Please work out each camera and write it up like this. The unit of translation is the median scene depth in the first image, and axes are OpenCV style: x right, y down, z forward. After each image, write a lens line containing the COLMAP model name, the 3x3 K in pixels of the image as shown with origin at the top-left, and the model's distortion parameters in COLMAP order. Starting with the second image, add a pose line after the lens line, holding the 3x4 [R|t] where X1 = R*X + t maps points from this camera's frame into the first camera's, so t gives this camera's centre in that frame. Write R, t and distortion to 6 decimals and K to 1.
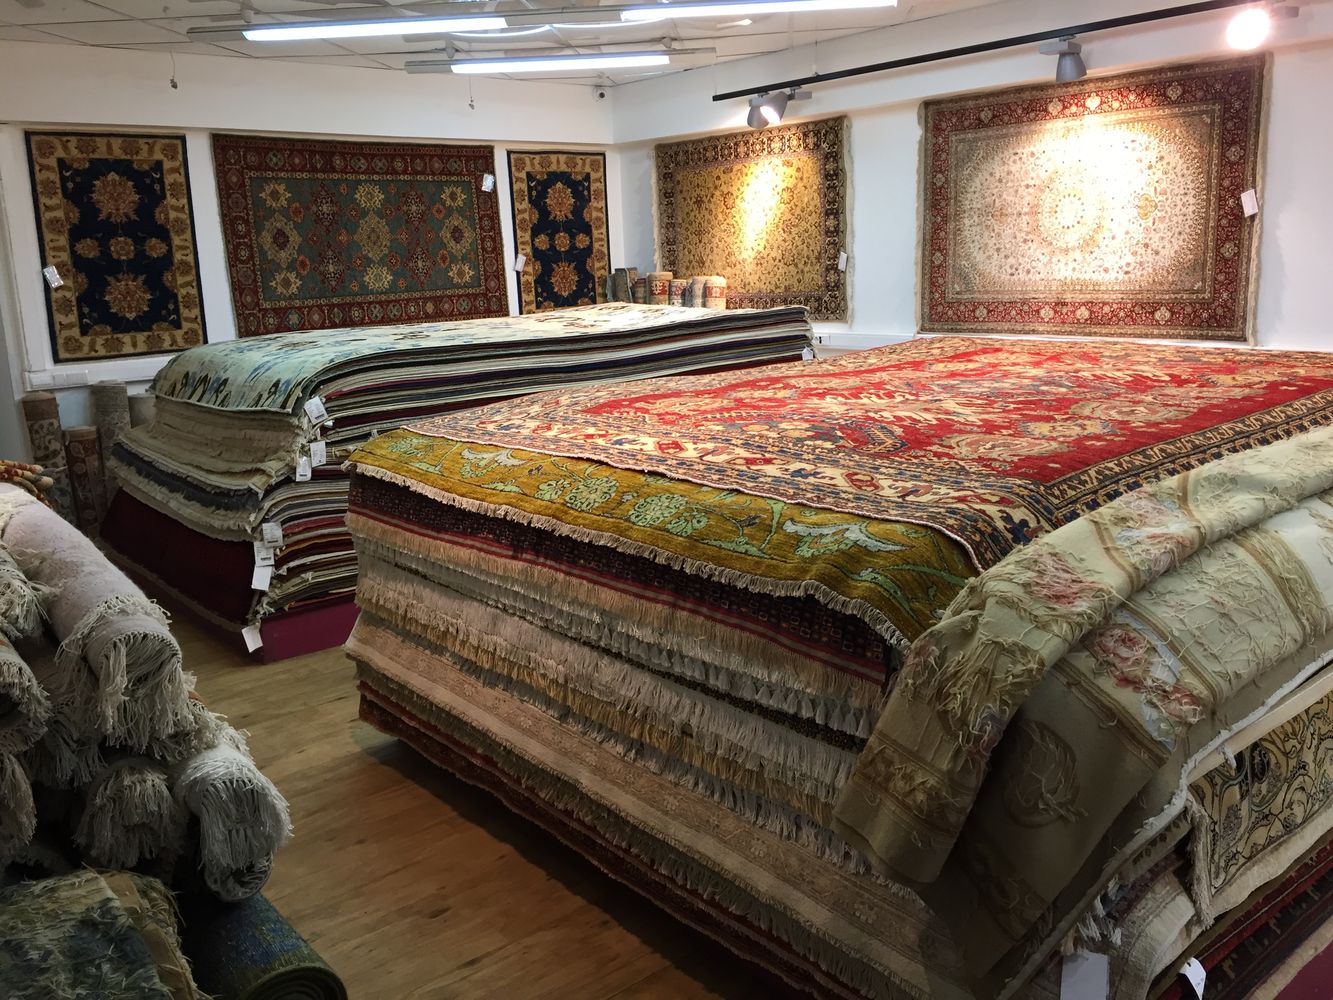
lens RADIAL K [[1140.7, 0, 669.1], [0, 1140.7, 491.6], [0, 0, 1]] dist [0.082323, -0.115841]
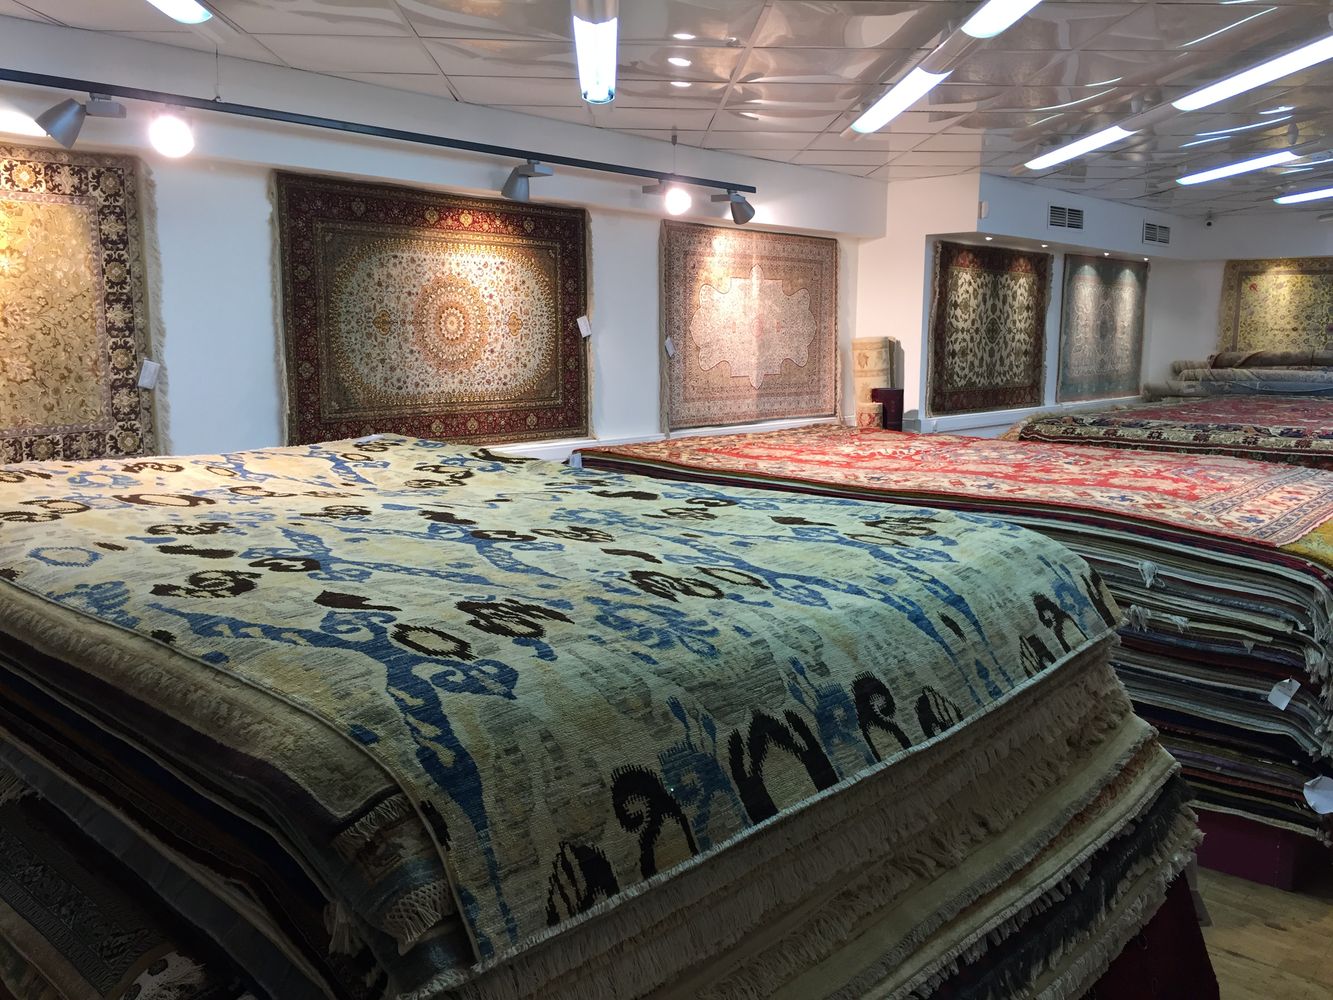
lens RADIAL K [[1140.7, 0, 674.8], [0, 1140.7, 491.2], [0, 0, 1]] dist [0.082323, -0.115841]
pose [[-0.140751, -0.105078, 0.984453, -0.581826], [0.202980, 0.970167, 0.132573, -0.173238], [-0.969014, 0.218484, -0.115223, 0.851657]]
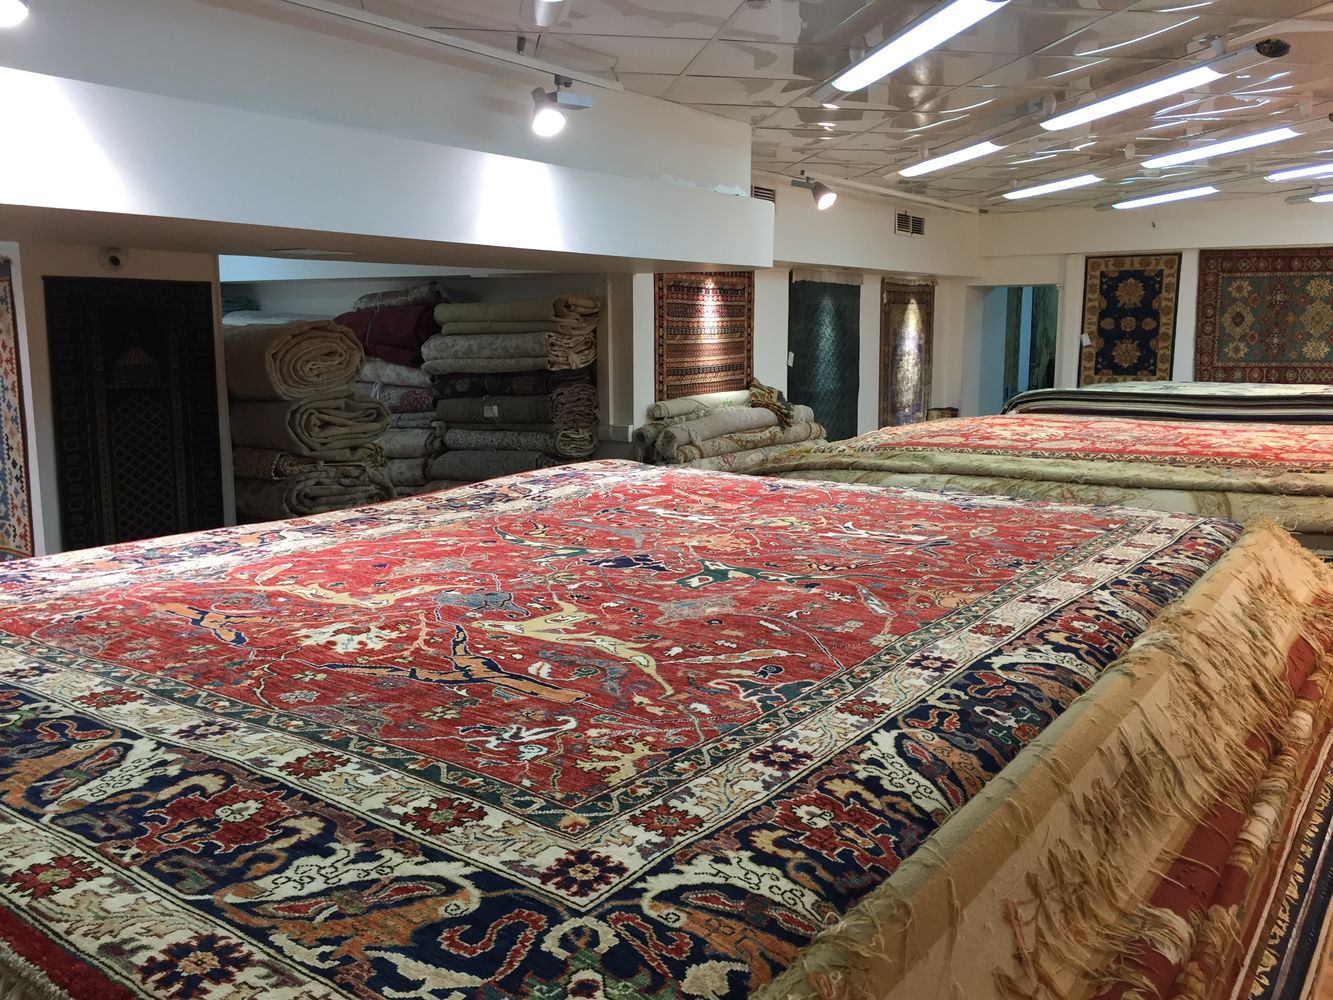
lens RADIAL K [[1140.7, 0, 669.6], [0, 1140.7, 492.5], [0, 0, 1]] dist [0.082323, -0.115841]
pose [[0.265950, 0.173208, -0.948298, 0.924566], [-0.205078, 0.971373, 0.119908, -0.041469], [0.941920, 0.162586, 0.293857, -0.046737]]
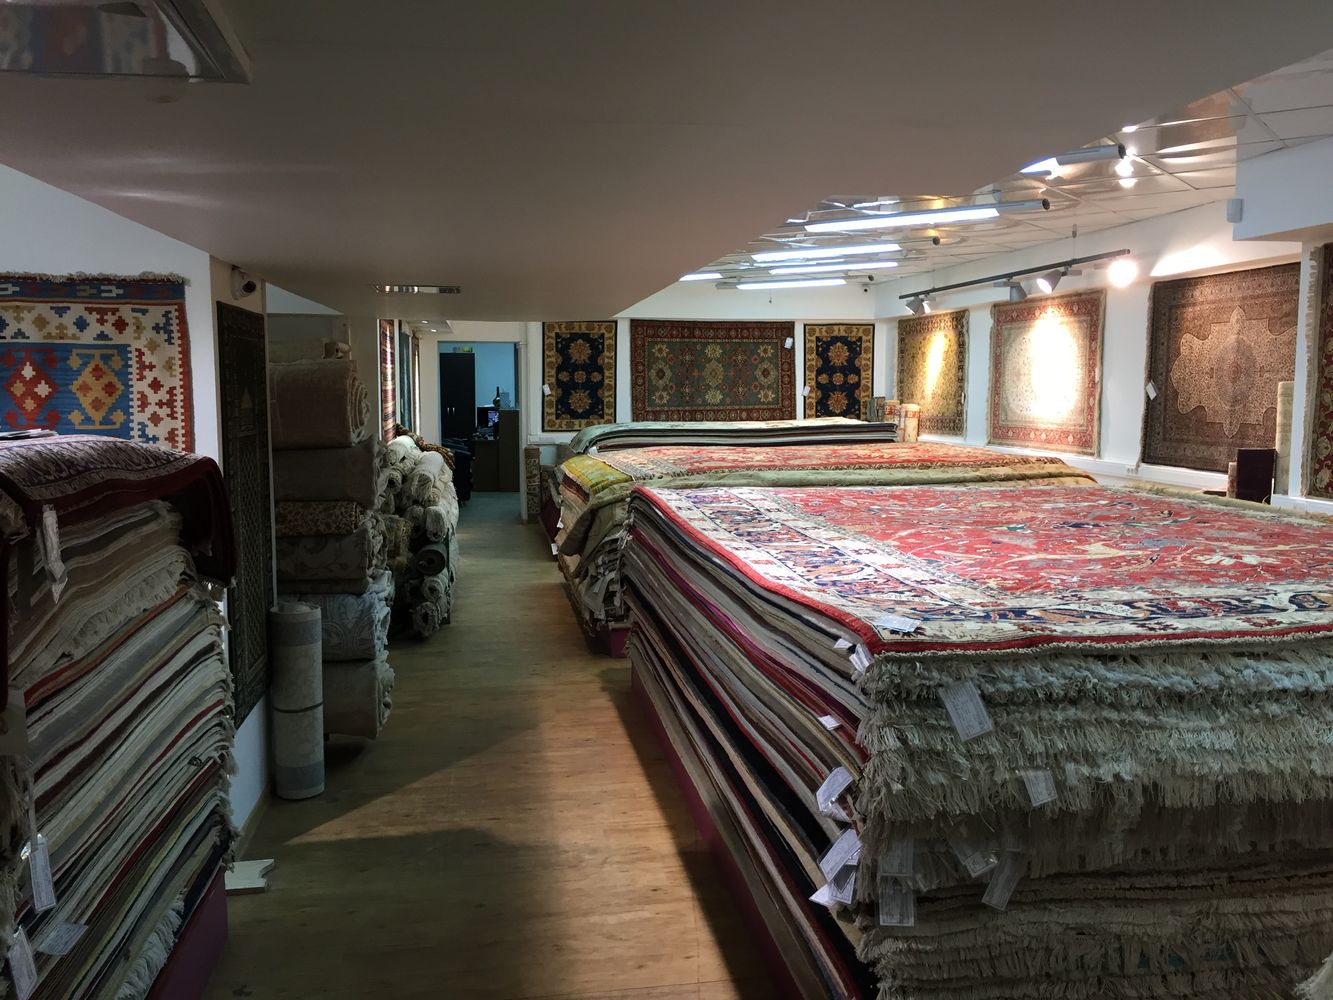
lens RADIAL K [[1140.7, 0, 672.8], [0, 1140.7, 494.3], [0, 0, 1]] dist [0.082323, -0.115841]
pose [[0.862844, 0.085782, -0.498139, 0.642825], [-0.135196, 0.988756, -0.063910, 0.089679], [0.487055, 0.122491, 0.864739, -0.575625]]
